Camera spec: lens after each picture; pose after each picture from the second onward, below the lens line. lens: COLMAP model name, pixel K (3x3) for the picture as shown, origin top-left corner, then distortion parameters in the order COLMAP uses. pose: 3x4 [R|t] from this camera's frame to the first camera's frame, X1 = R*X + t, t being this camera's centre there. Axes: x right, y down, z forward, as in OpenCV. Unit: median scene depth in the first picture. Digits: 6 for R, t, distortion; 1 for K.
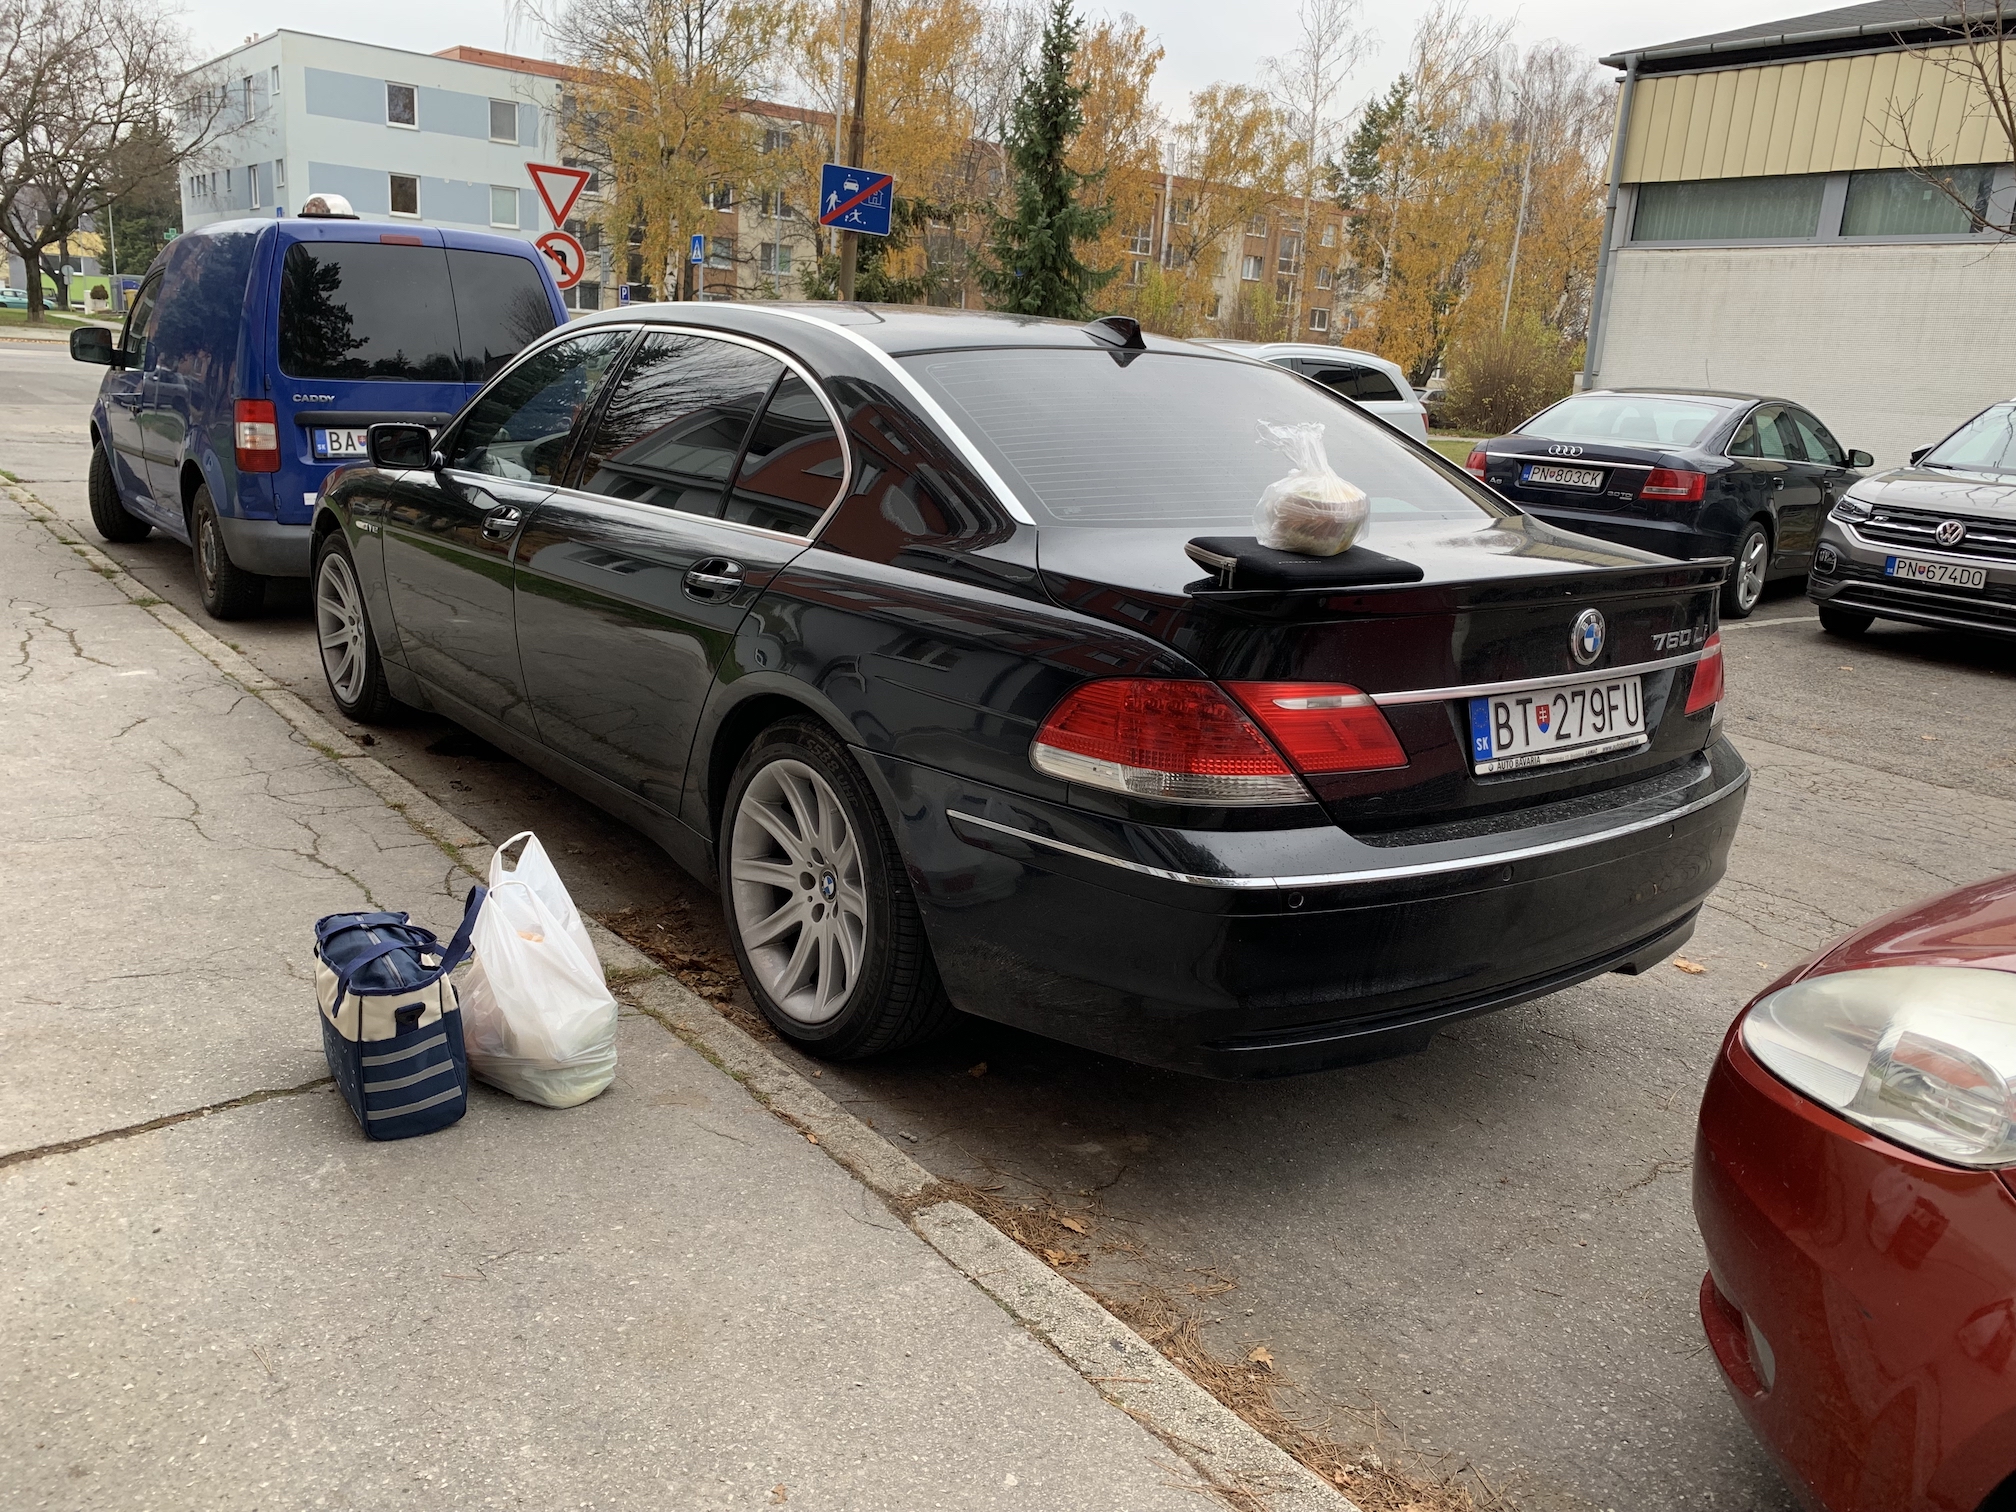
lens RADIAL K [[1538.0, 0, 1008.0], [0, 1538.0, 756.0], [0, 0, 1]] dist [0.003748, 0.002510]
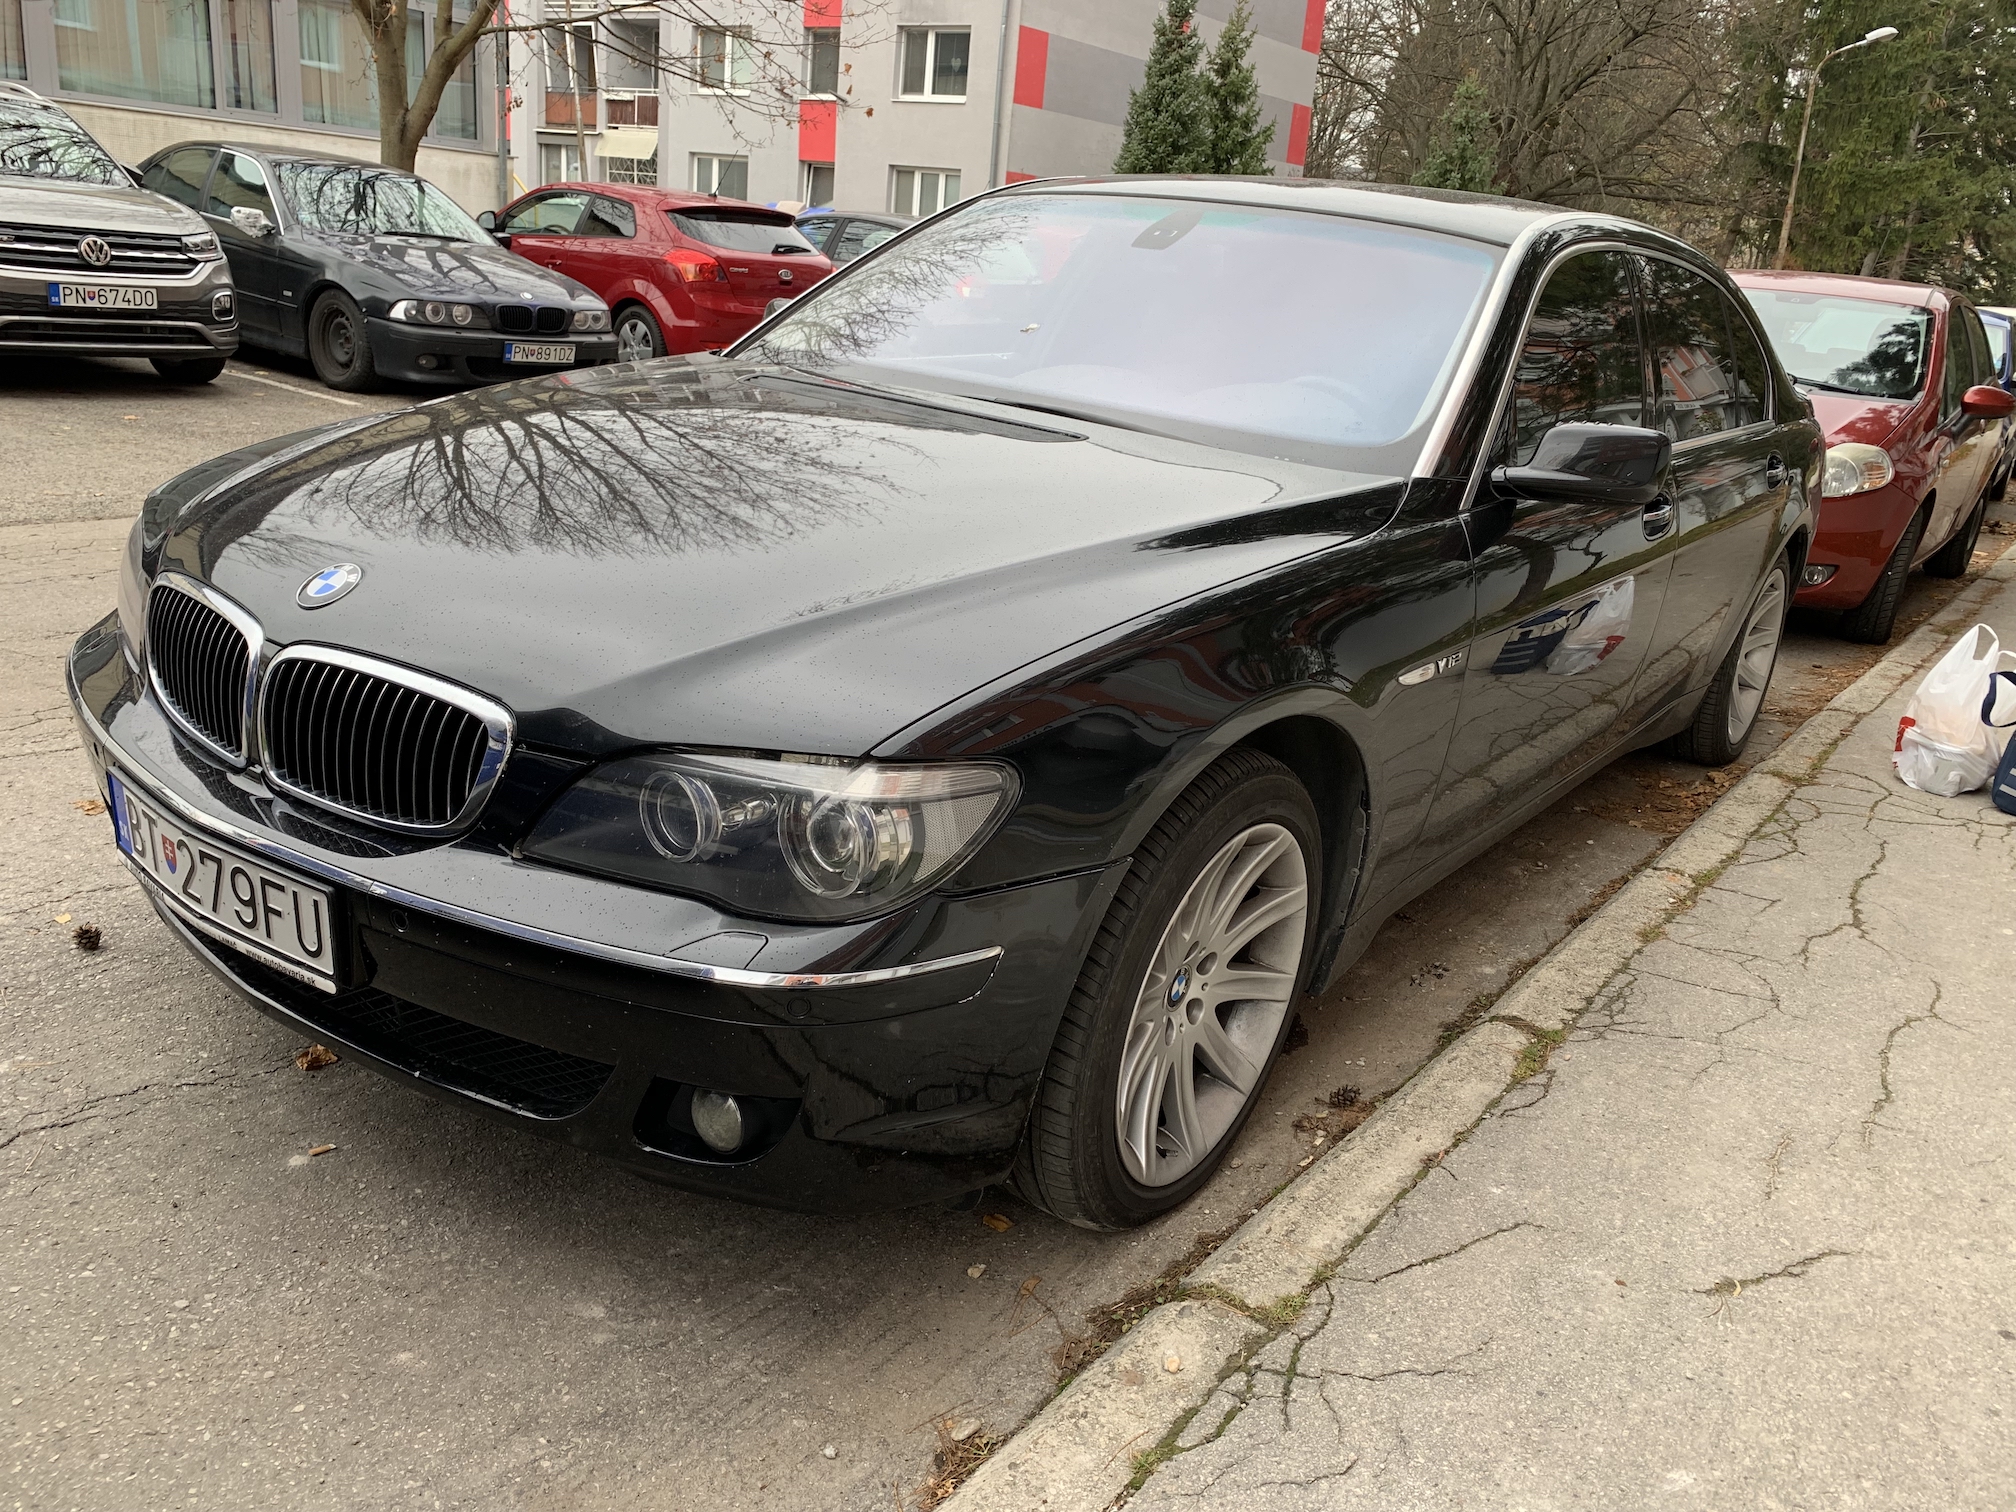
lens RADIAL K [[1538.0, 0, 1008.0], [0, 1538.0, 756.0], [0, 0, 1]] dist [0.003748, 0.002510]
pose [[-0.250957, -0.385544, 0.887905, -0.473053], [0.128686, 0.895830, 0.425357, -0.198036], [-0.959406, 0.221008, -0.175201, 0.707448]]
